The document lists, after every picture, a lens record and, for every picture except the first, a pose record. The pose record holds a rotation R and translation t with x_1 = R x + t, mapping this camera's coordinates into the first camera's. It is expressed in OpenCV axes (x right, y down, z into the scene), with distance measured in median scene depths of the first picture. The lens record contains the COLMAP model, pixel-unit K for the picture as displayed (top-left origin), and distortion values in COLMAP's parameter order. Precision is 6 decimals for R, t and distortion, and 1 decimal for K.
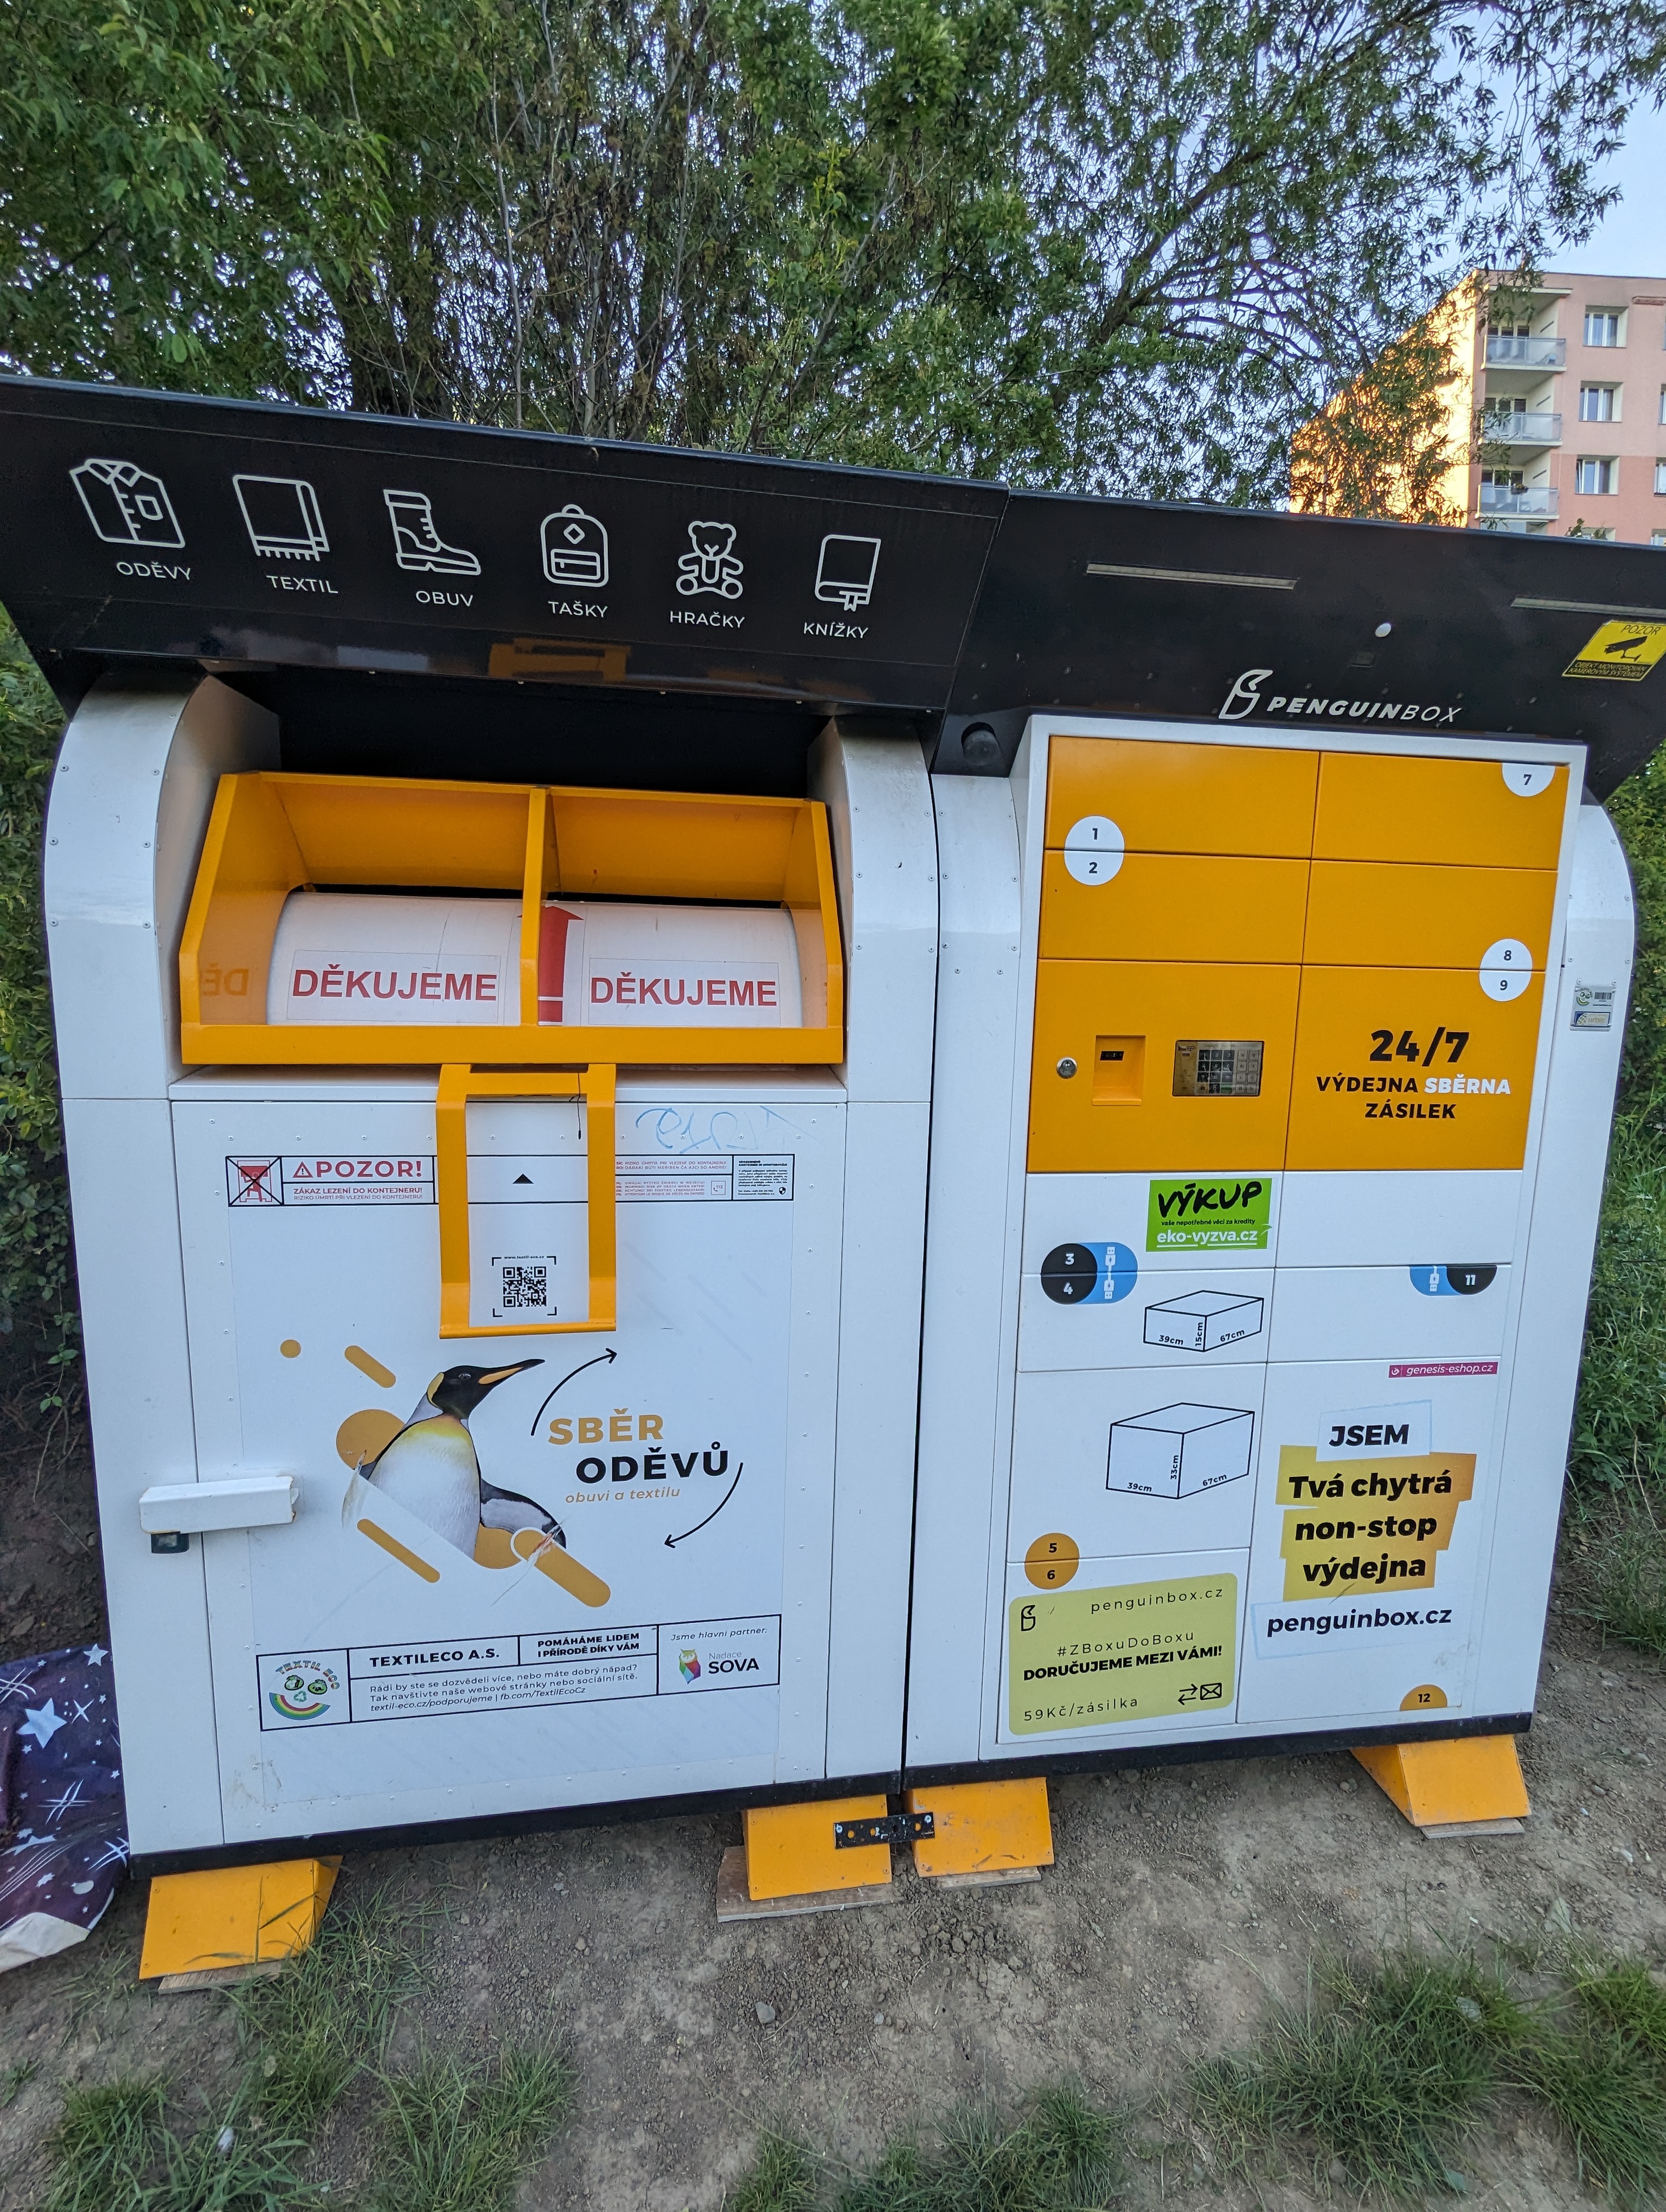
lens RADIAL K [[1049.0, 0, 833.0], [0, 1049.0, 1106.0], [0, 0, 1]] dist [-0.003325, -0.000309]
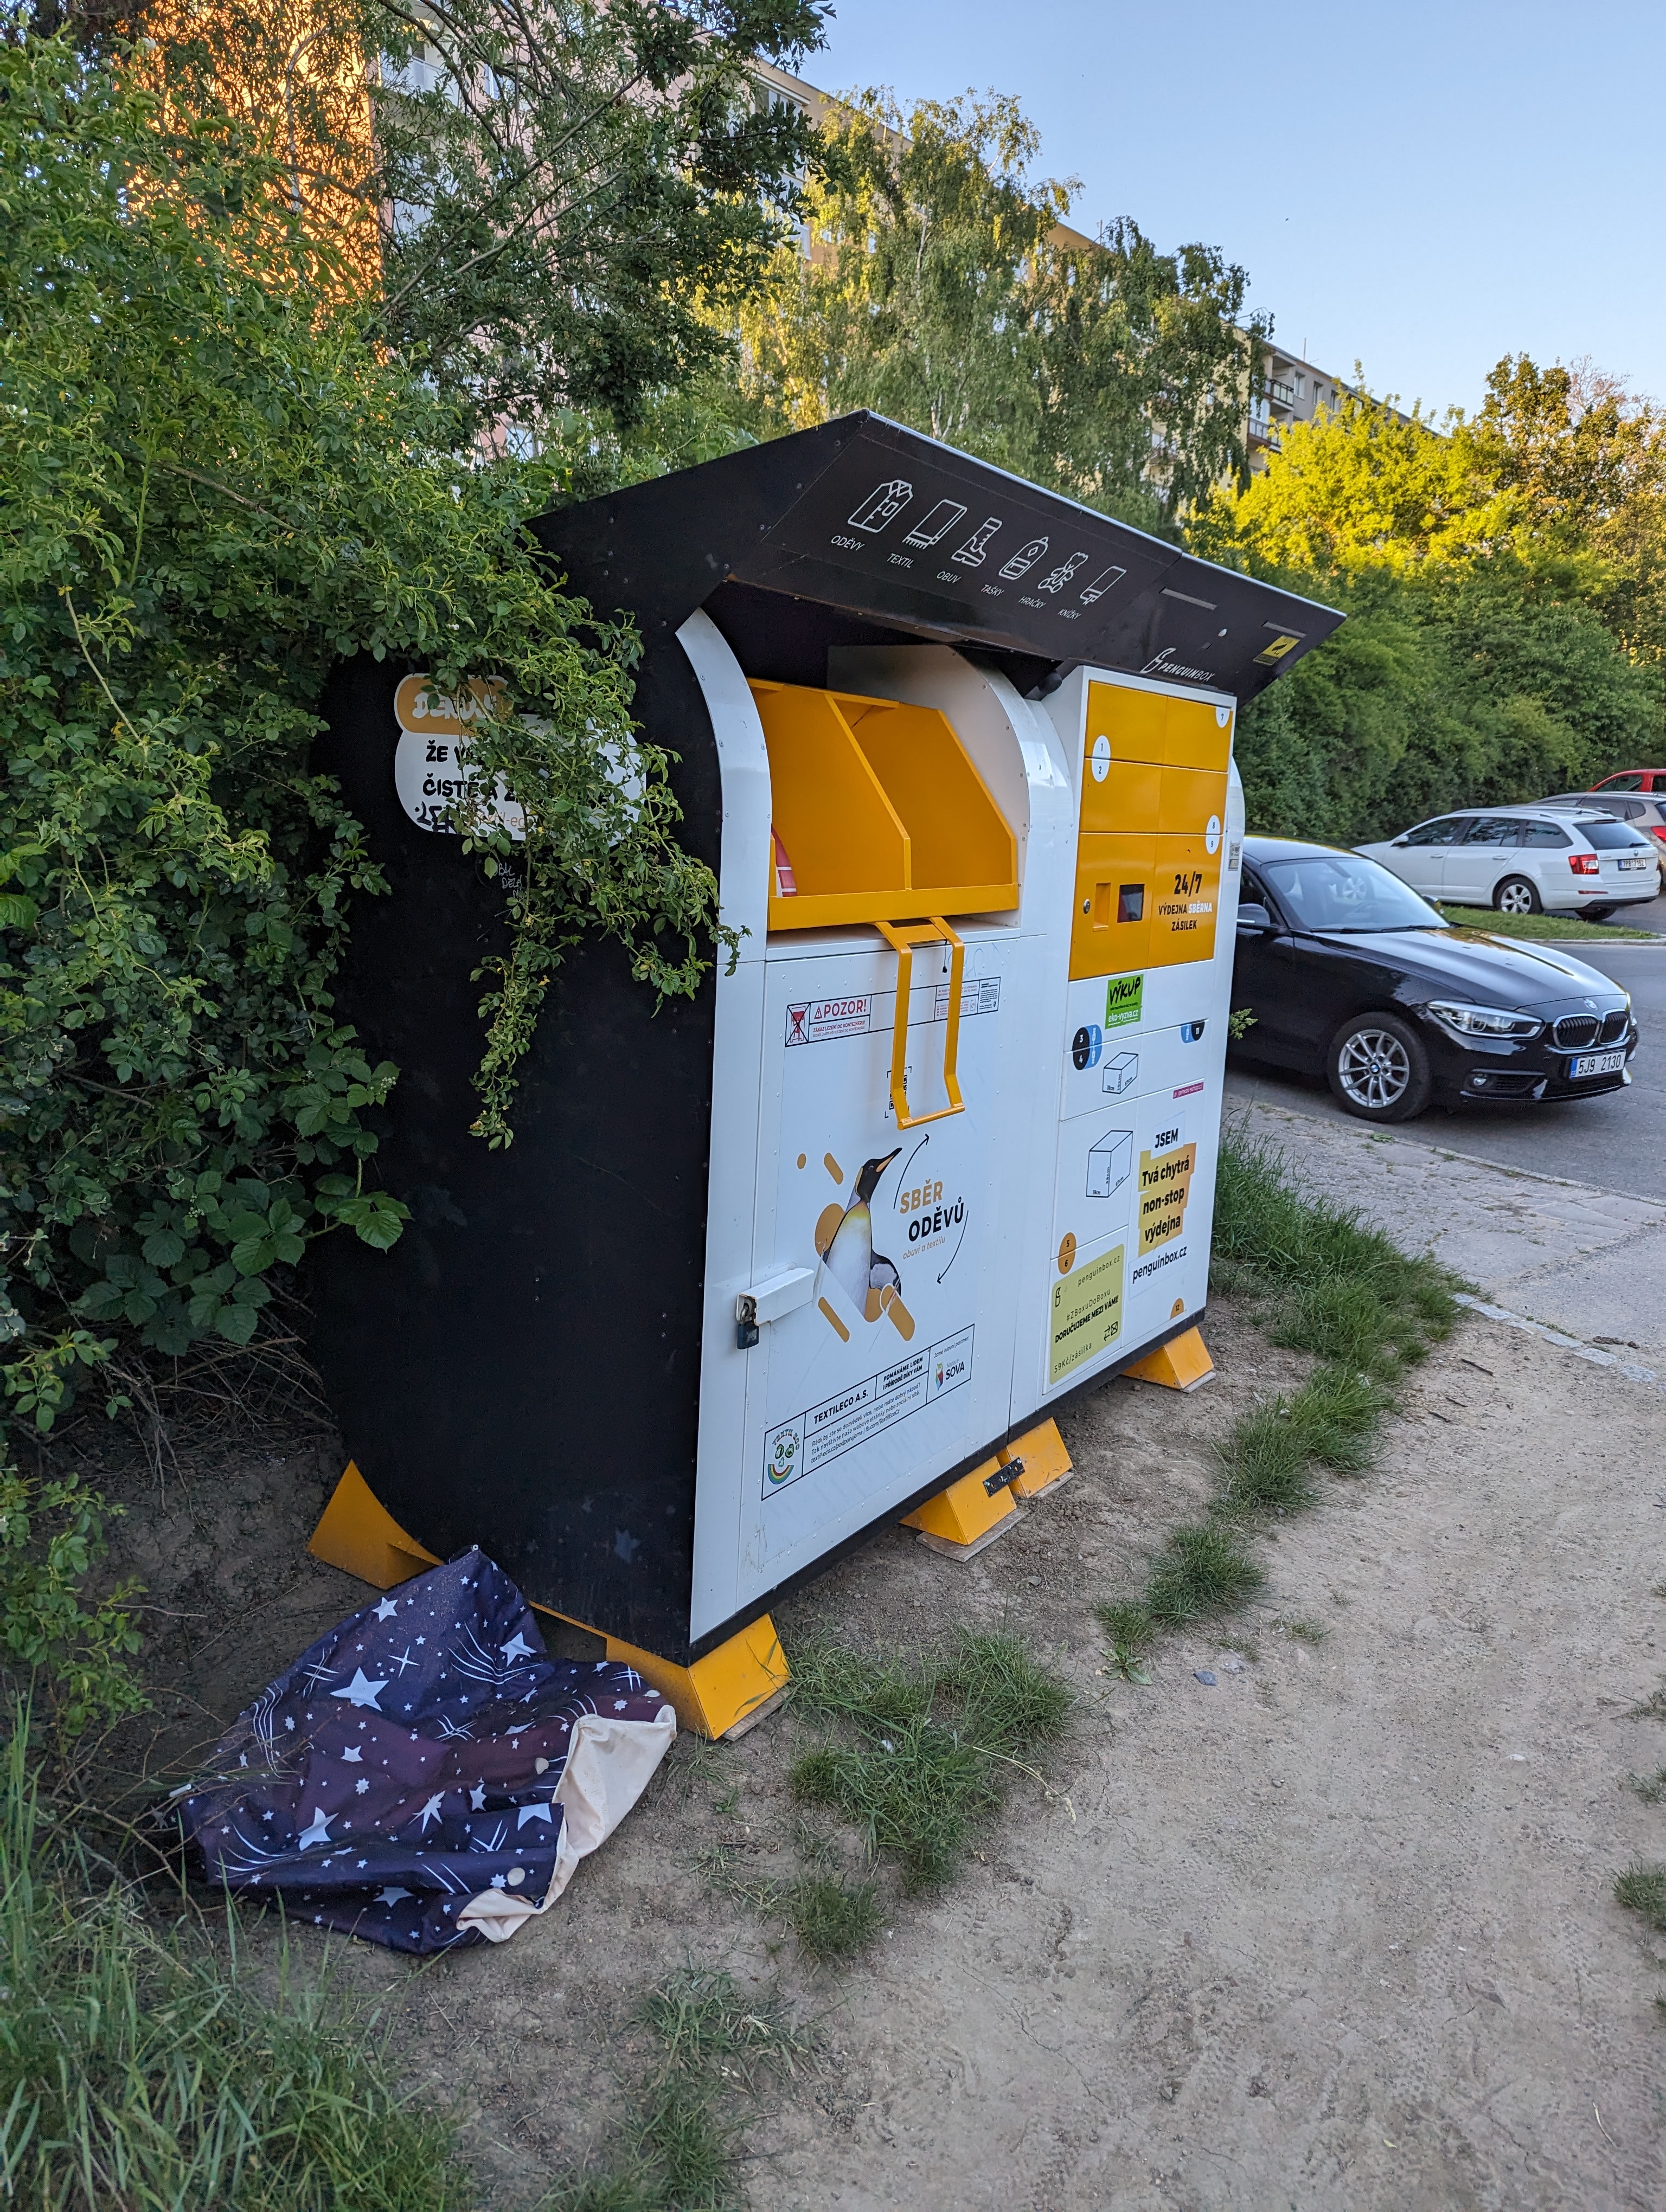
lens RADIAL K [[1581.0, 0, 808.1], [0, 1581.0, 1101.8], [0, 0, 1]] dist [0.087165, -0.094181]
pose [[0.684054, -0.131107, 0.717552, -1.685259], [0.087723, 0.991361, 0.097507, -0.016249], [-0.724137, -0.003754, 0.689646, -0.260399]]
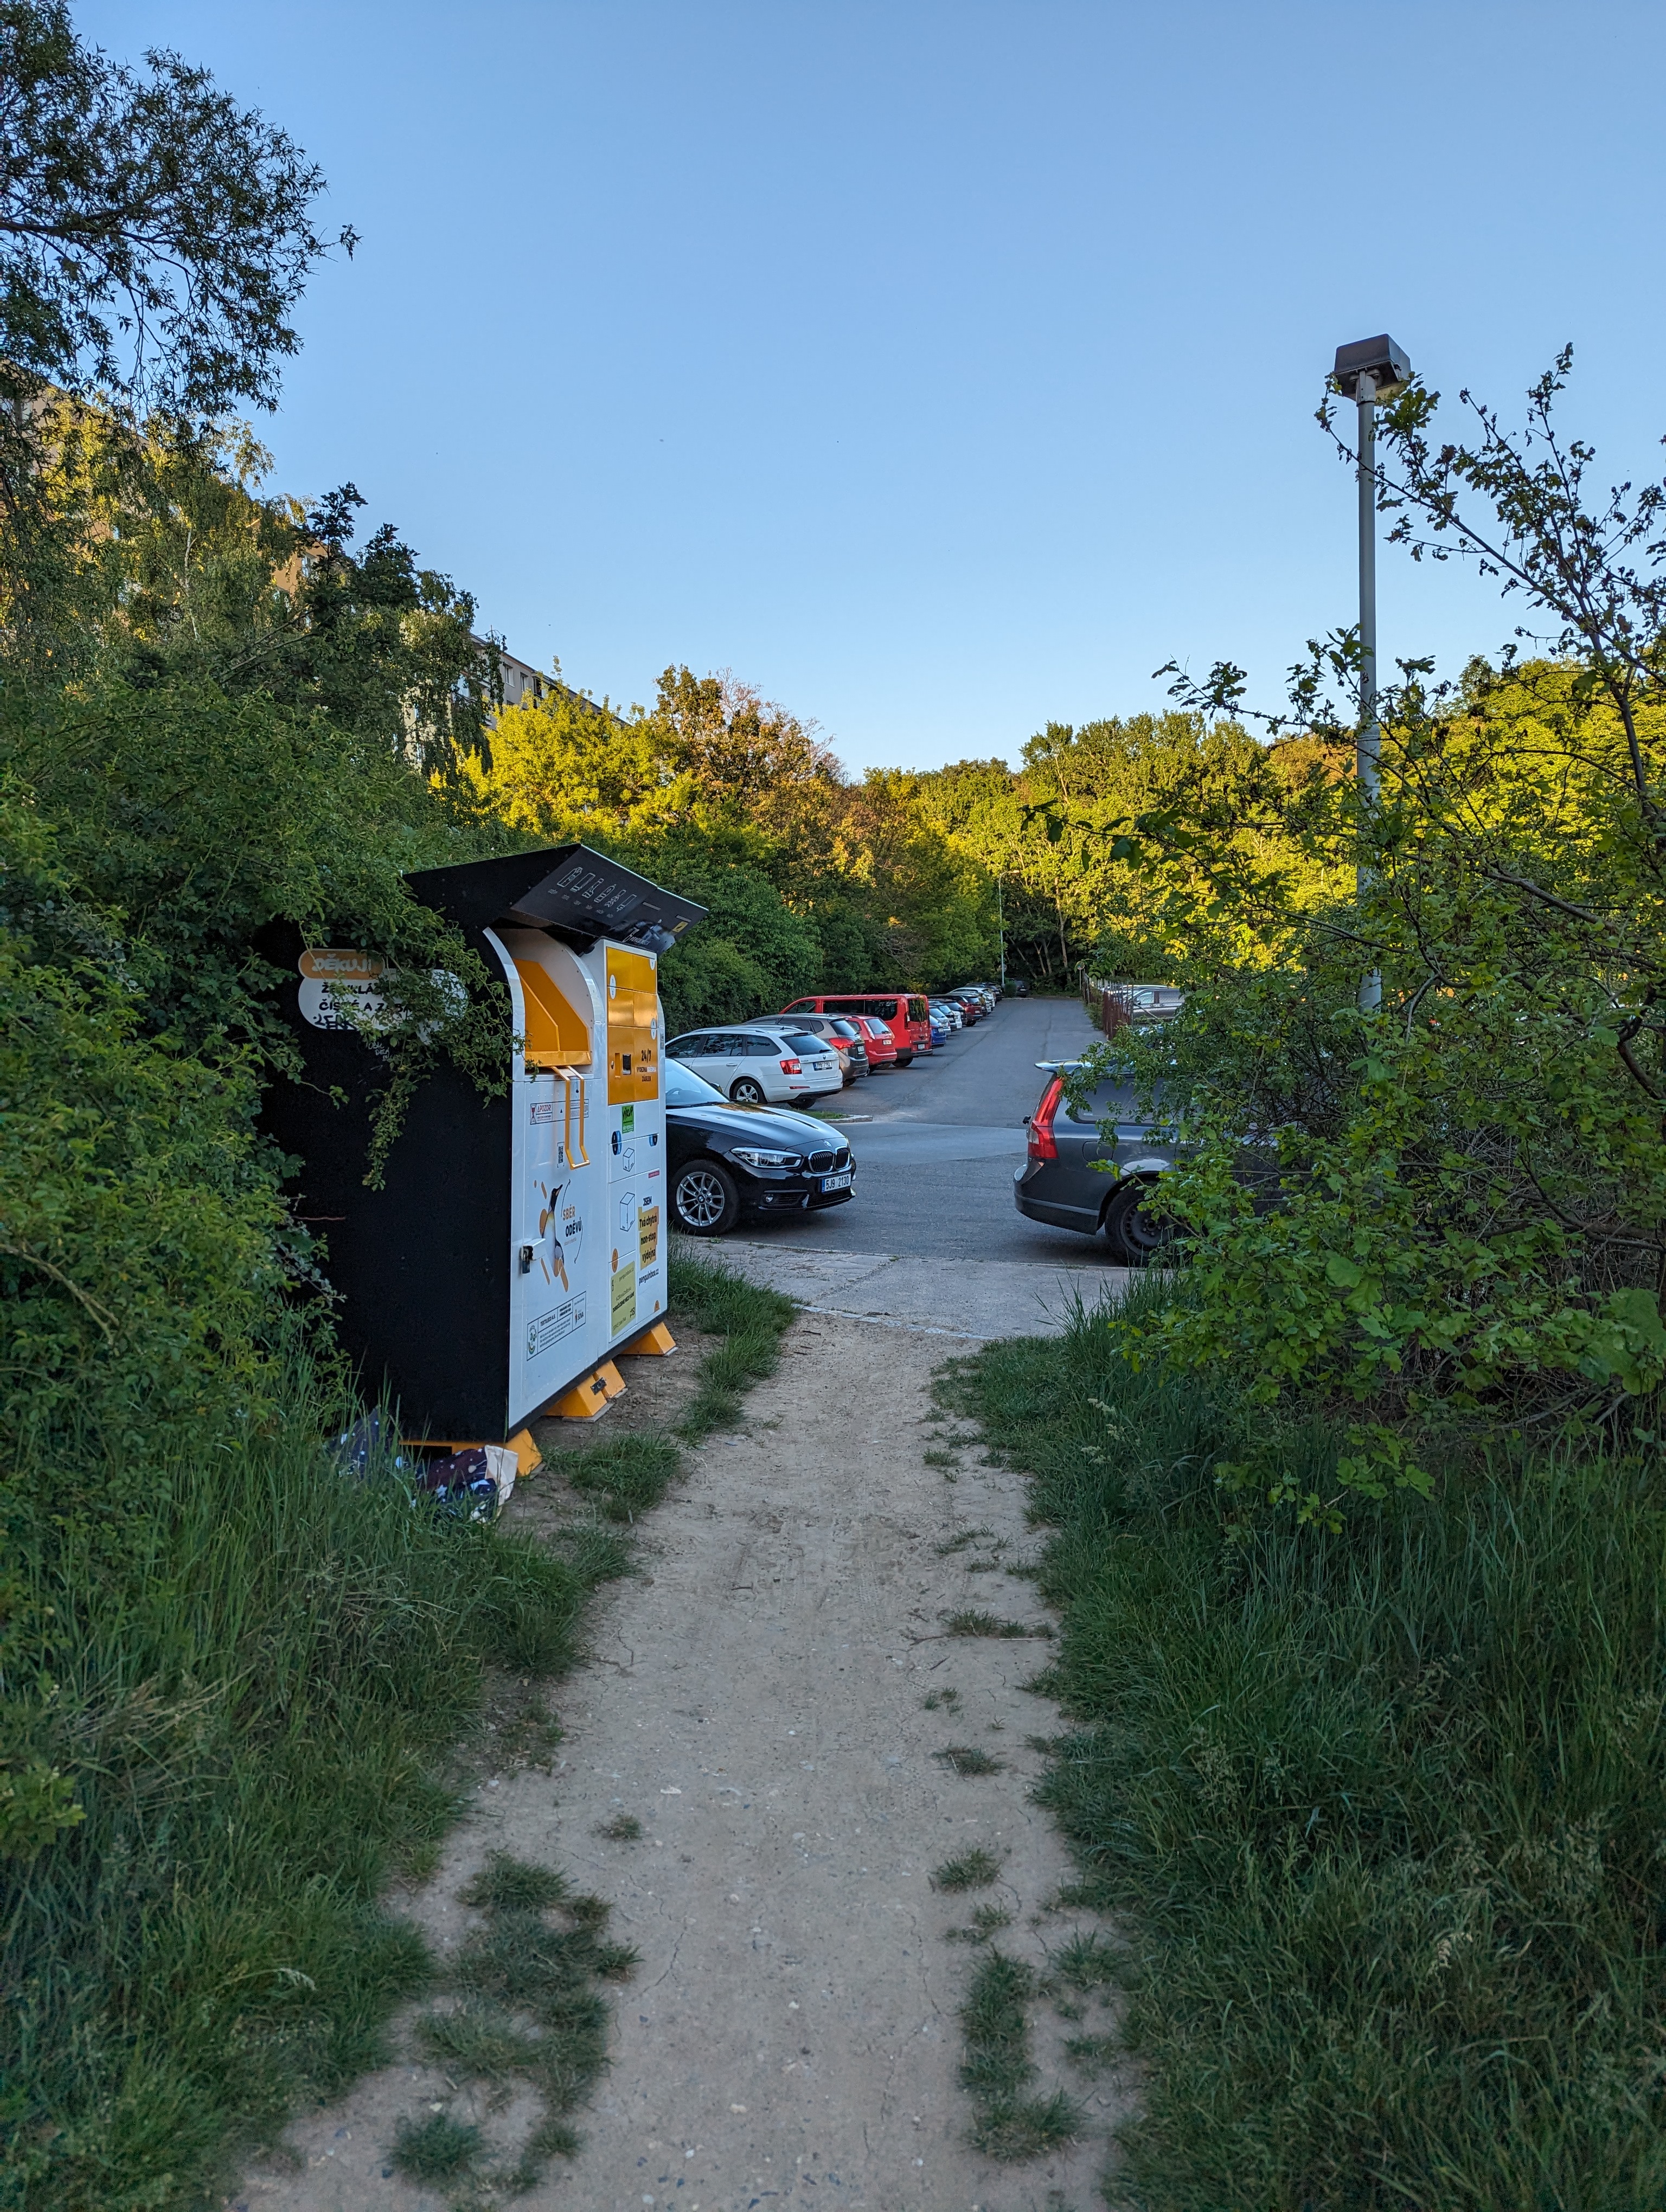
lens RADIAL K [[1581.0, 0, 808.1], [0, 1581.0, 1101.8], [0, 0, 1]] dist [0.087165, -0.094181]
pose [[0.277147, -0.052957, 0.959367, -3.572884], [0.150152, 0.988600, 0.011194, 0.087588], [-0.949023, 0.140948, 0.281939, -0.624038]]
